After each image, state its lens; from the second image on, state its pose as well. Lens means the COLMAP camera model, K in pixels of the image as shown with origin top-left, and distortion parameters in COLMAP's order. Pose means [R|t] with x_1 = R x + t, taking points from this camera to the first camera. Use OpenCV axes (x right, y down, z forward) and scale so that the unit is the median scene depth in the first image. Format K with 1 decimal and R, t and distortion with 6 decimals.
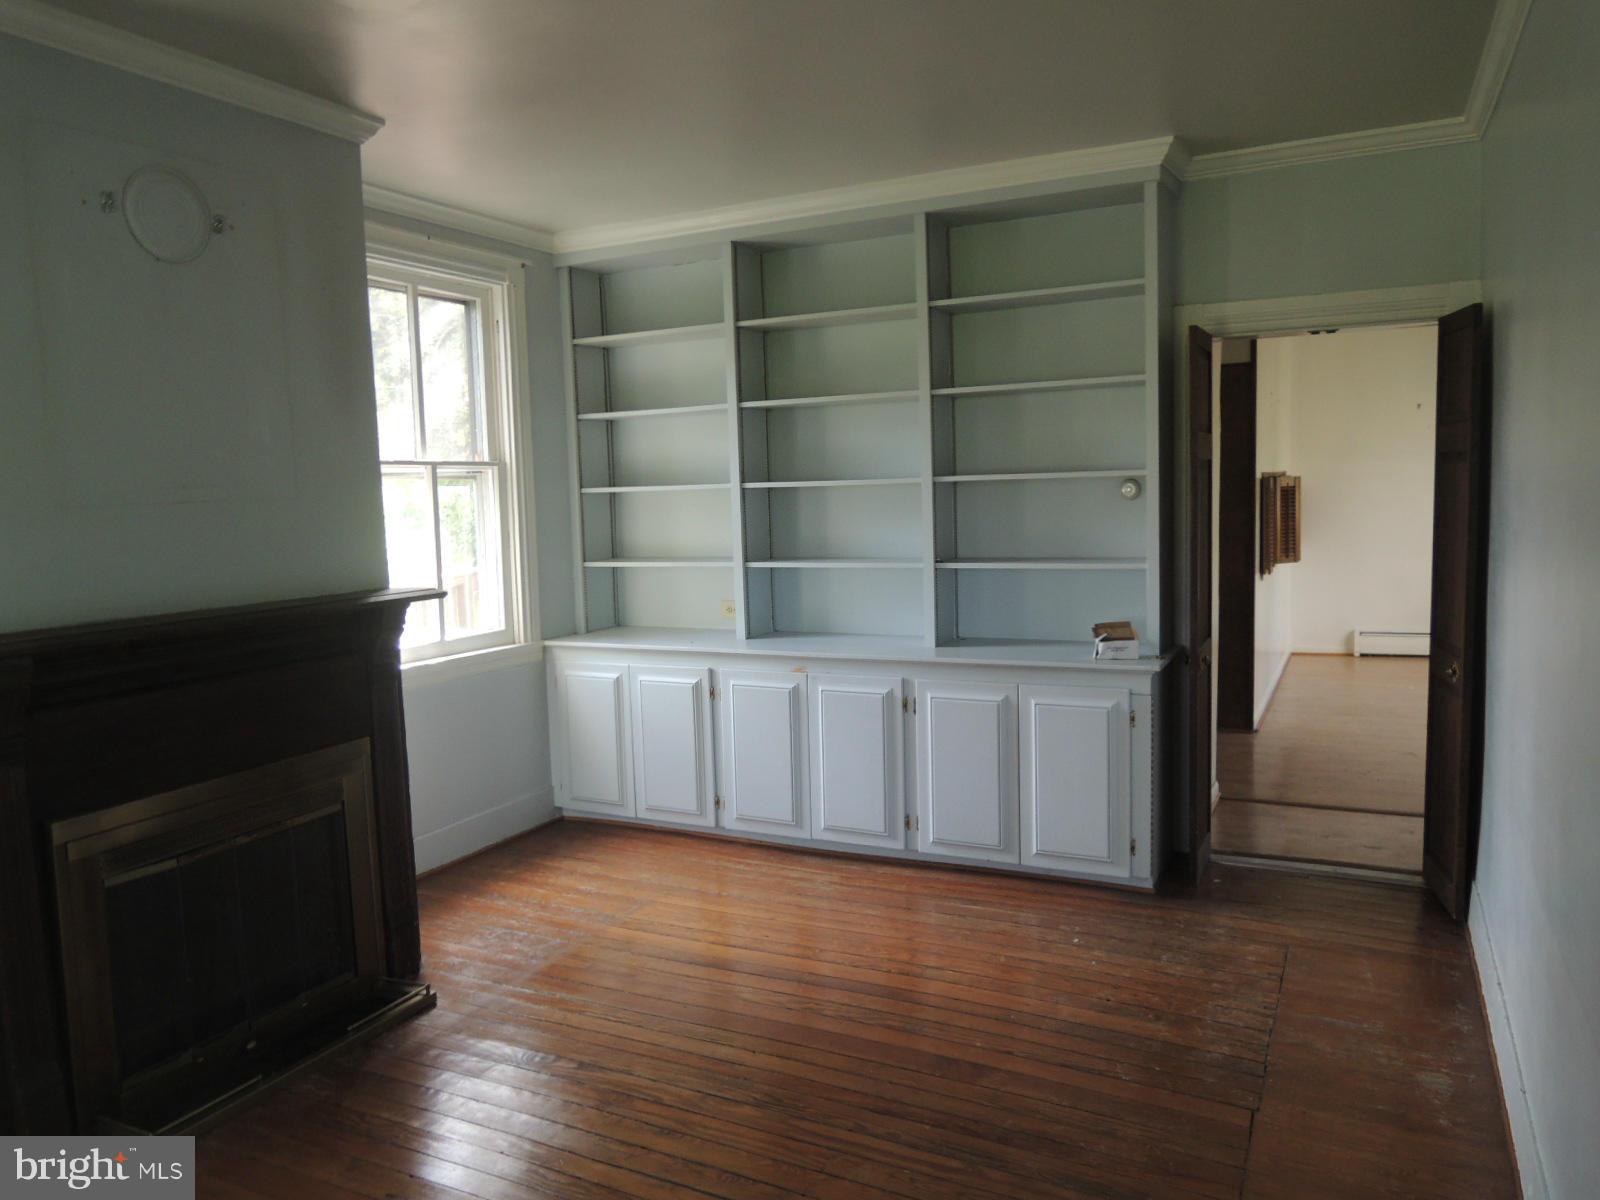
lens RADIAL K [[1158.6, 0, 800.0], [0, 1158.6, 600.0], [0, 0, 1]] dist [-0.008459, 0.004263]
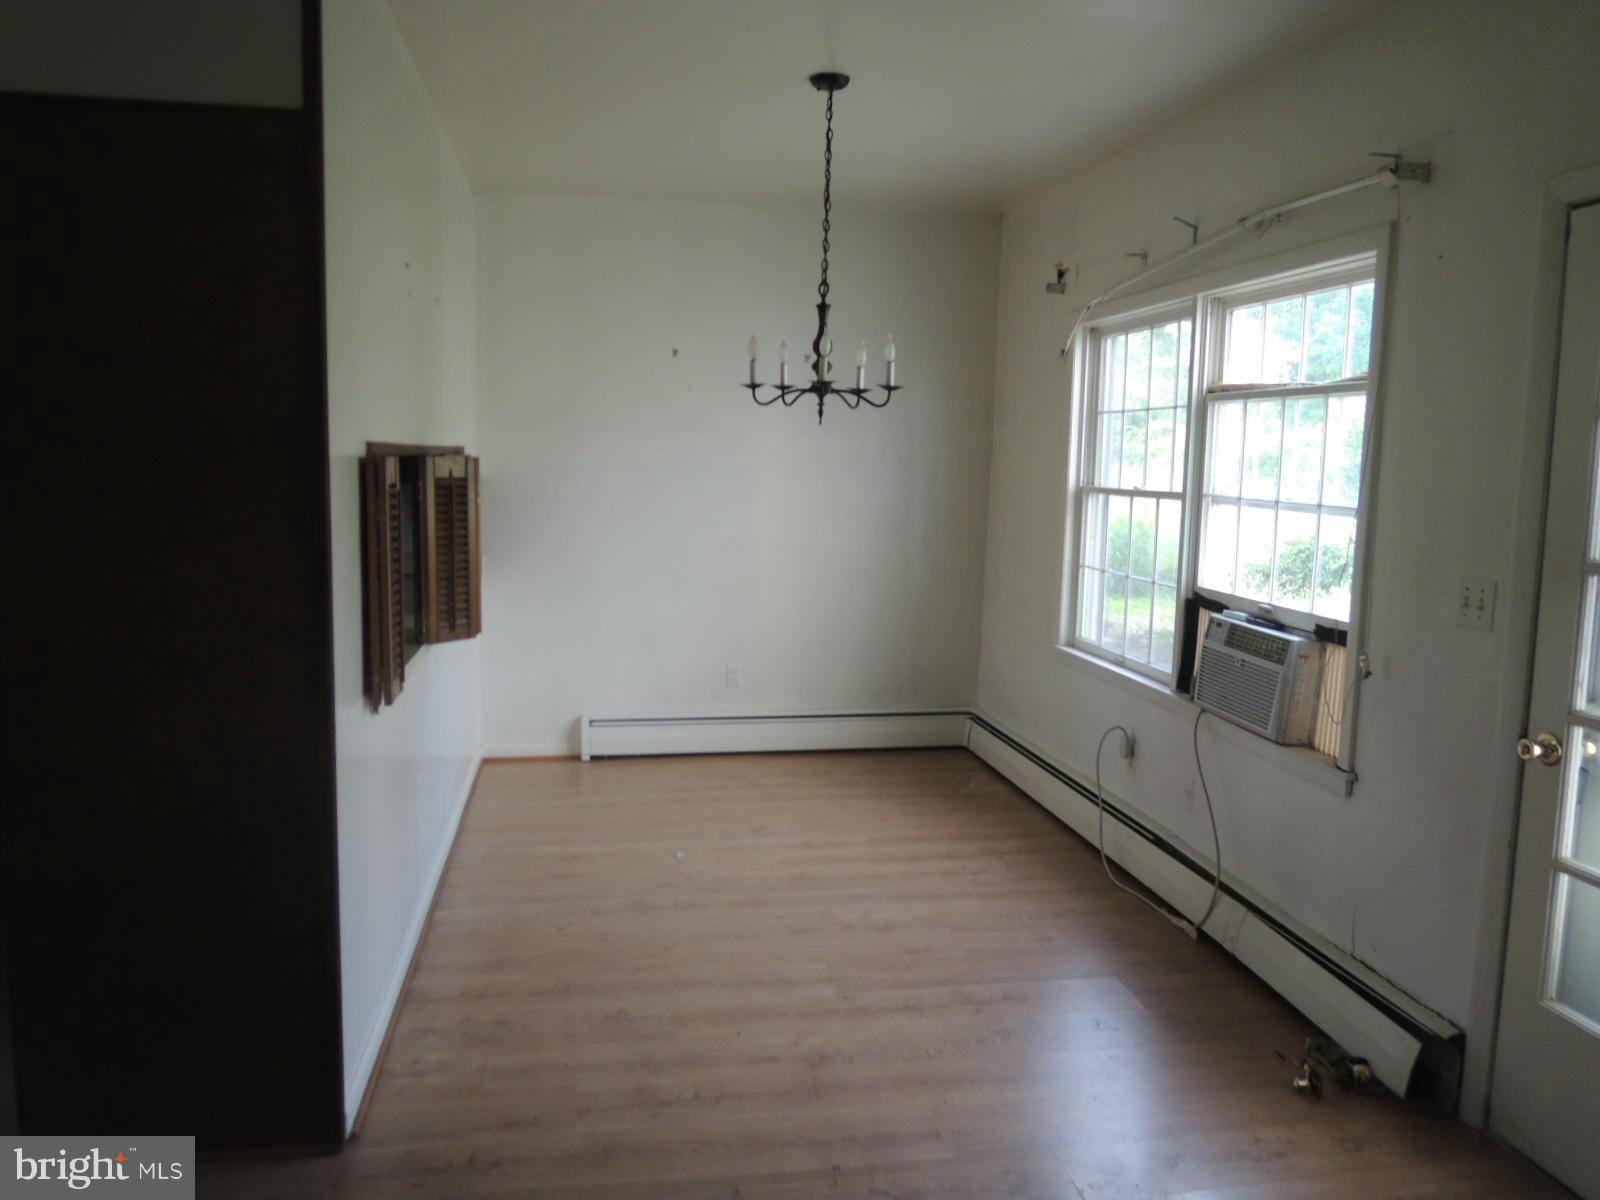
lens RADIAL K [[1158.6, 0, 800.0], [0, 1158.6, 600.0], [0, 0, 1]] dist [-0.008459, 0.004263]
pose [[0.801628, -0.019581, 0.597503, 0.220573], [0.007309, 0.999710, 0.022957, -0.050759], [-0.597779, -0.014036, 0.801538, 0.468806]]
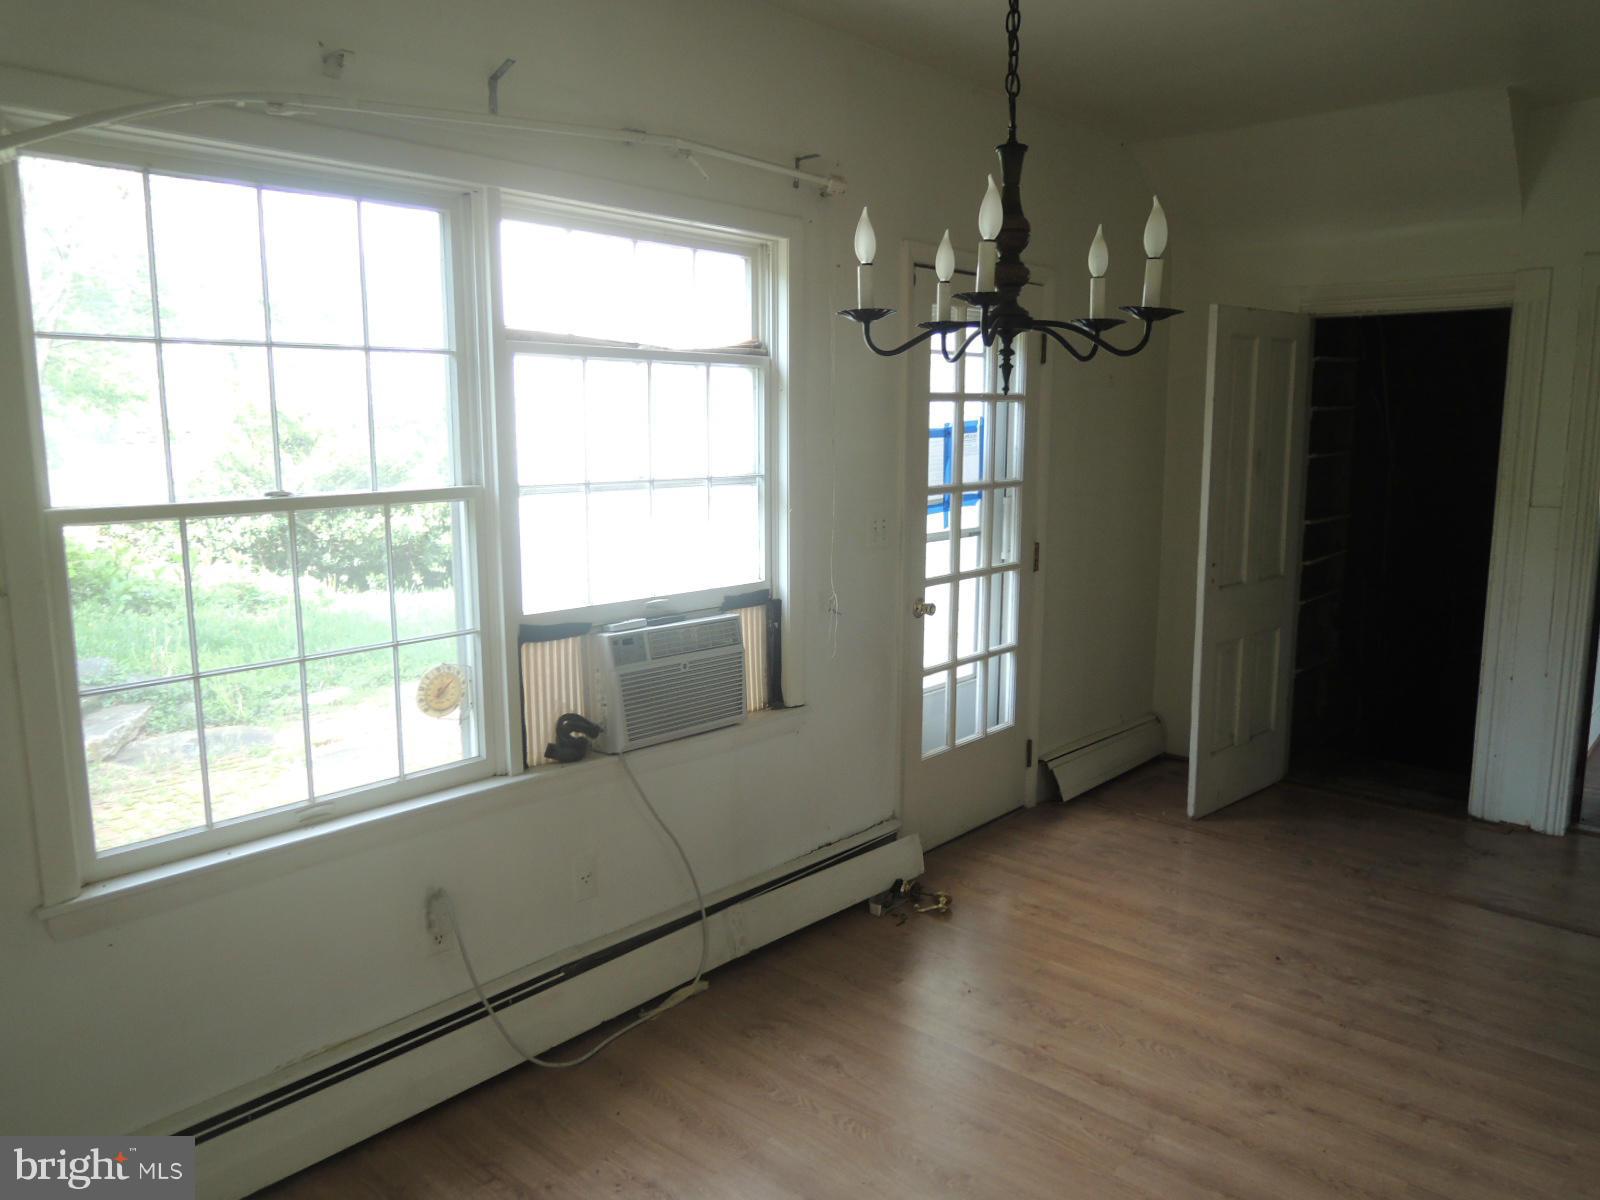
lens RADIAL K [[1128.8, 0, 803.4], [0, 1128.8, 610.6], [0, 0, 1]] dist [-0.036326, 0.007236]
pose [[-0.961819, -0.011818, 0.273432, 0.459884], [0.060826, 0.964851, 0.255663, -0.120891], [-0.266842, 0.262533, -0.927293, 1.009068]]
